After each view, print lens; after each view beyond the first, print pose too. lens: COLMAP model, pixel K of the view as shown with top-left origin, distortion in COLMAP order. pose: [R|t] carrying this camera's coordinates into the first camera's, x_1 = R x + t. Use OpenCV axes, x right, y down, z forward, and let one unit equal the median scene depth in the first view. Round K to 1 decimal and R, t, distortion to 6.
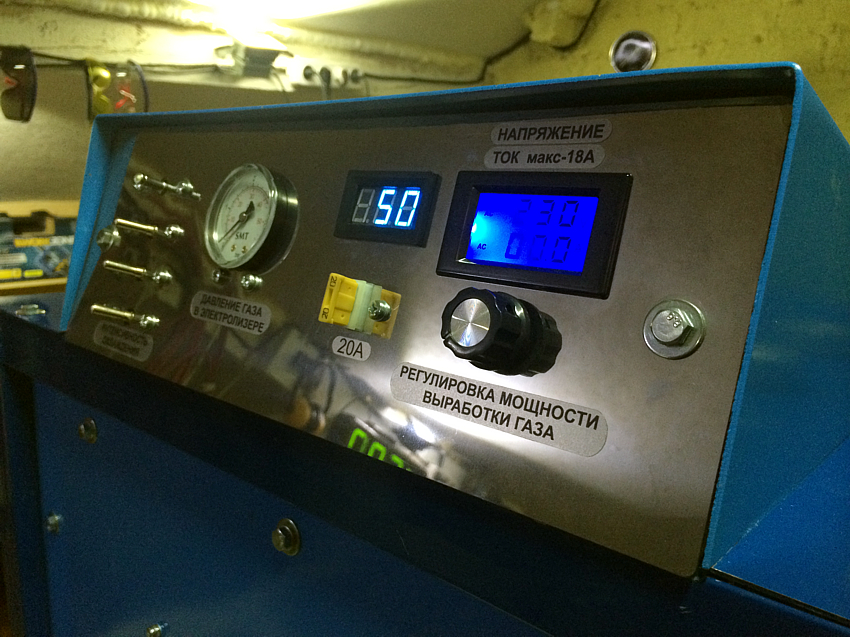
lens RADIAL K [[741.6, 0, 420.7], [0, 741.6, 318.9], [0, 0, 1]] dist [0.050223, -0.080935]
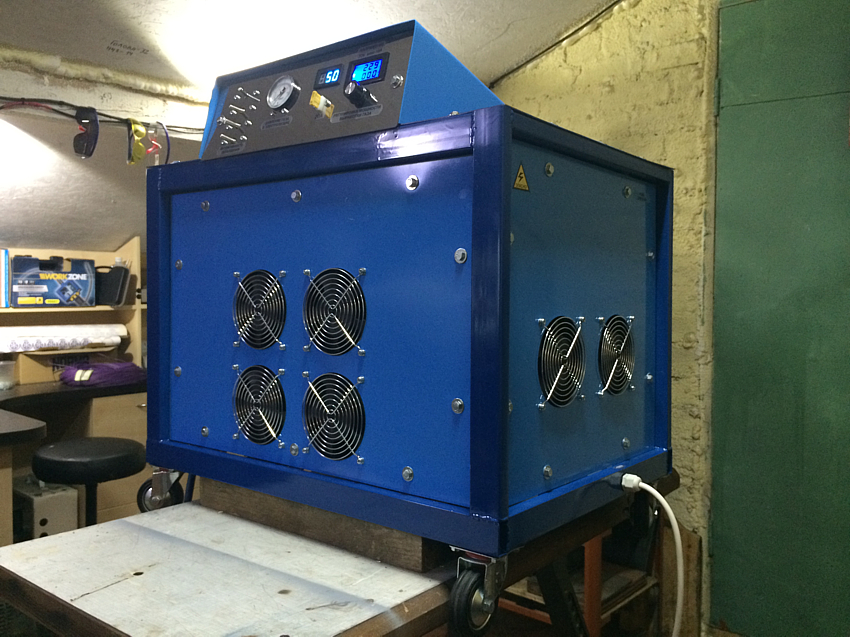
lens RADIAL K [[741.6, 0, 425.6], [0, 741.6, 319.6], [0, 0, 1]] dist [0.050223, -0.080935]
pose [[0.997574, -0.011252, 0.068702, 0.027965], [0.022076, 0.987049, -0.158891, 0.286354], [-0.066024, 0.160022, 0.984903, -0.420228]]
